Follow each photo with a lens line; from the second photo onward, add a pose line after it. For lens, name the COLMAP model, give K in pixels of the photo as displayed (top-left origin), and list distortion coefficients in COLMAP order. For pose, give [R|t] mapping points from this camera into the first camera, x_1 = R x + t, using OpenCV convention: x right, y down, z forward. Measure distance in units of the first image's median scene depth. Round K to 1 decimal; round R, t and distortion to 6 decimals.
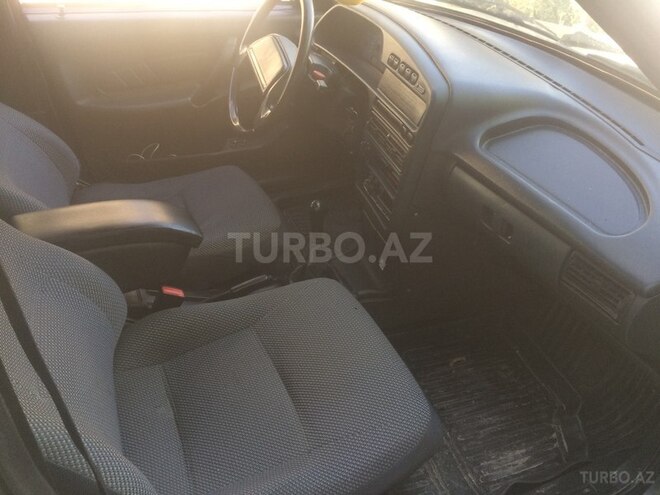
lens RADIAL K [[568.4, 0, 330.0], [0, 568.4, 247.5], [0, 0, 1]] dist [0.049871, -0.082858]
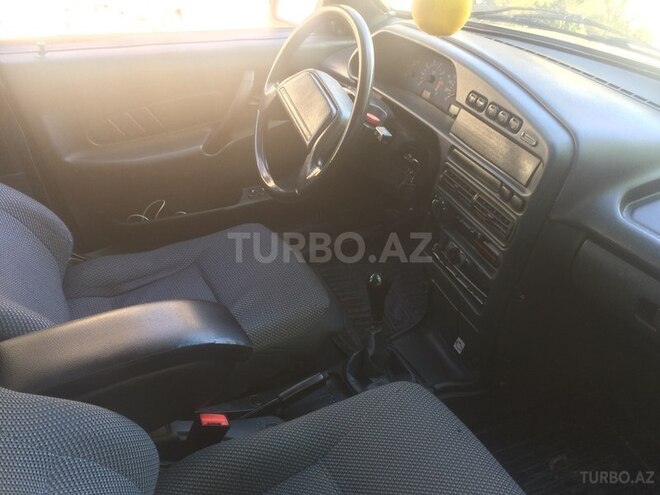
lens RADIAL K [[576.3, 0, 330.0], [0, 576.3, 247.5], [0, 0, 1]] dist [0.080434, -0.123181]
pose [[0.998270, -0.049659, 0.031485, -0.119637], [0.050400, 0.998460, -0.023200, -0.109745], [-0.030285, 0.024747, 0.999235, 0.197375]]
